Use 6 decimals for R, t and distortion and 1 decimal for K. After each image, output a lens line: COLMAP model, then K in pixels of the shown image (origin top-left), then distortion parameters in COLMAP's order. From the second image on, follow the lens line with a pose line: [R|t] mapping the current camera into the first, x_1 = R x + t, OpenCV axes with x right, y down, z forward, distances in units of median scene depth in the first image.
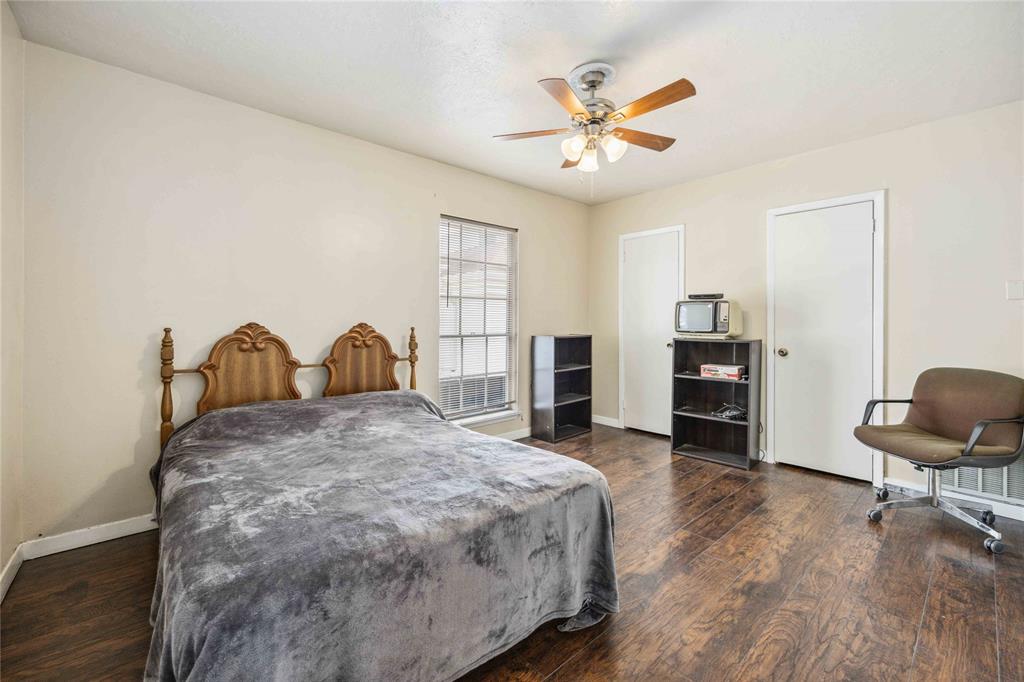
lens RADIAL K [[418.0, 0, 513.0], [0, 418.0, 326.8], [0, 0, 1]] dist [0.019929, -0.000044]
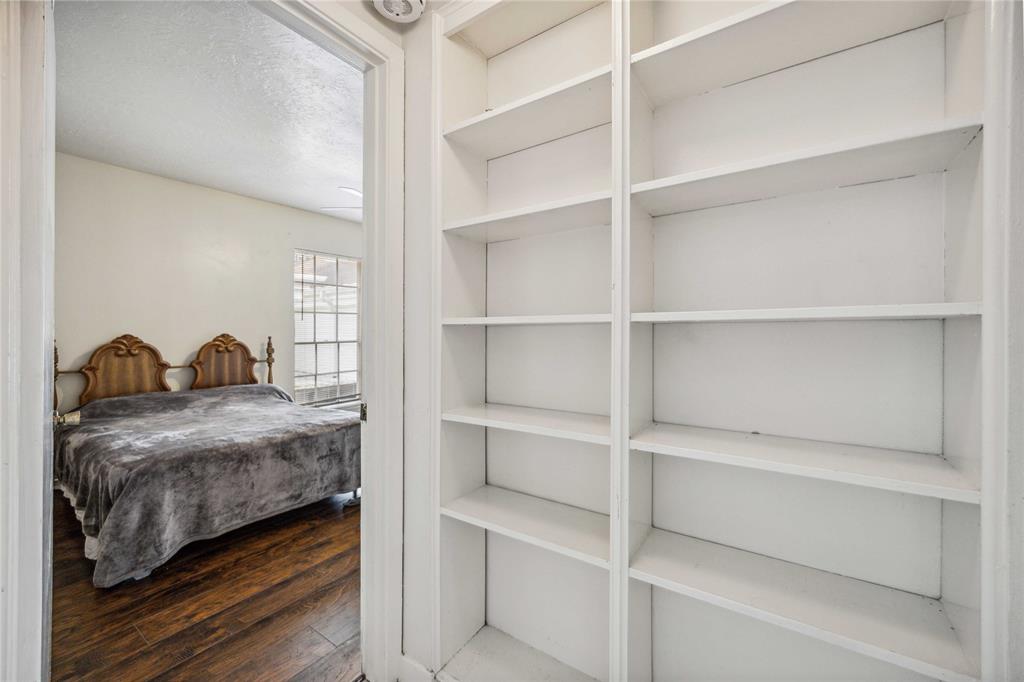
lens RADIAL K [[418.0, 0, 513.0], [0, 418.0, 326.8], [0, 0, 1]] dist [0.019929, -0.000044]
pose [[0.974310, -0.005928, 0.225134, 0.259929], [0.009214, 0.999866, -0.013549, -0.005223], [-0.225023, 0.015275, 0.974234, -0.574466]]
